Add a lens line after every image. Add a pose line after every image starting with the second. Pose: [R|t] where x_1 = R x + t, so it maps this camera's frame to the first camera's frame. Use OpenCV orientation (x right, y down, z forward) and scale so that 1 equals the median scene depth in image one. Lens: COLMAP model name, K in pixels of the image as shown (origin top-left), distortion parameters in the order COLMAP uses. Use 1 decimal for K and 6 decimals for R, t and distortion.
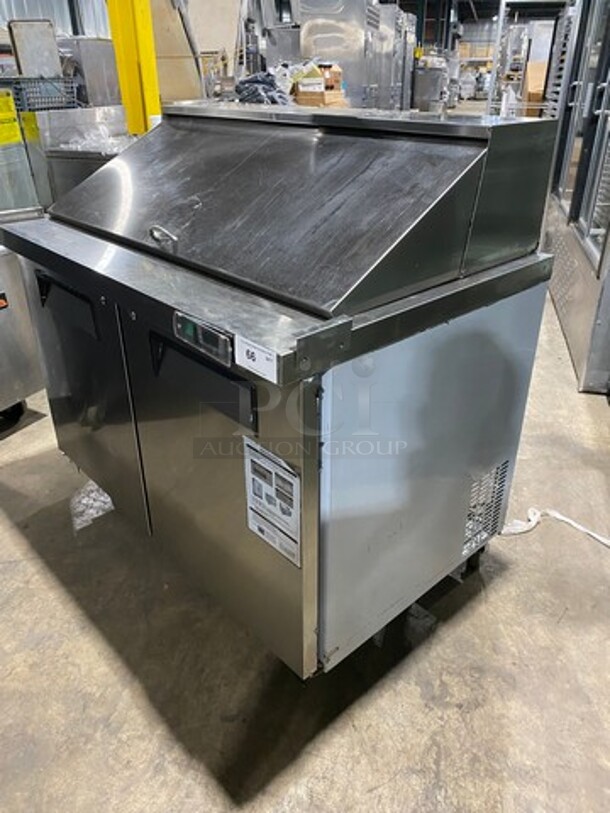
lens RADIAL K [[628.0, 0, 306.0], [0, 628.0, 403.5], [0, 0, 1]] dist [0.009697, -0.002118]
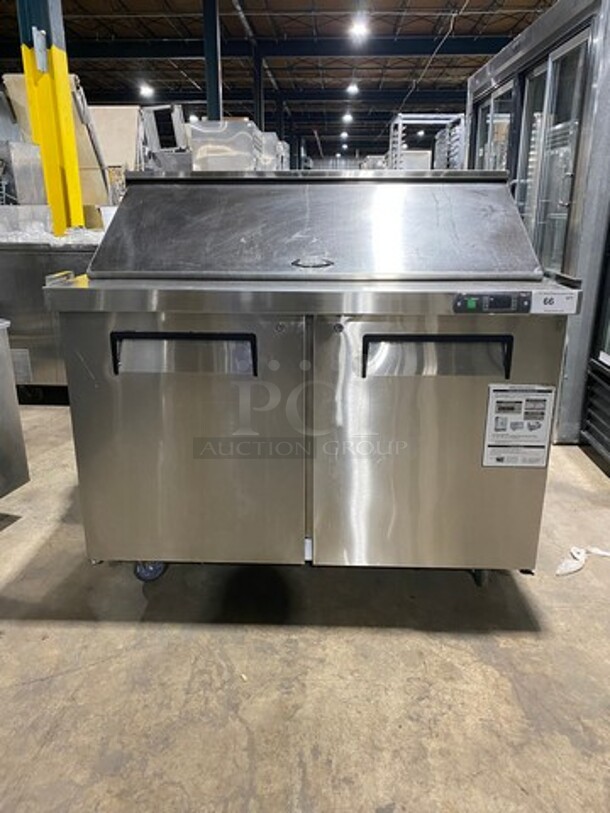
lens RADIAL K [[628.0, 0, 305.0], [0, 628.0, 407.0], [0, 0, 1]] dist [0.009697, -0.002118]
pose [[0.976078, -0.067568, 0.206655, -0.187586], [0.101870, 0.981825, -0.160135, 0.046544], [-0.192079, 0.177356, 0.965221, 0.051630]]
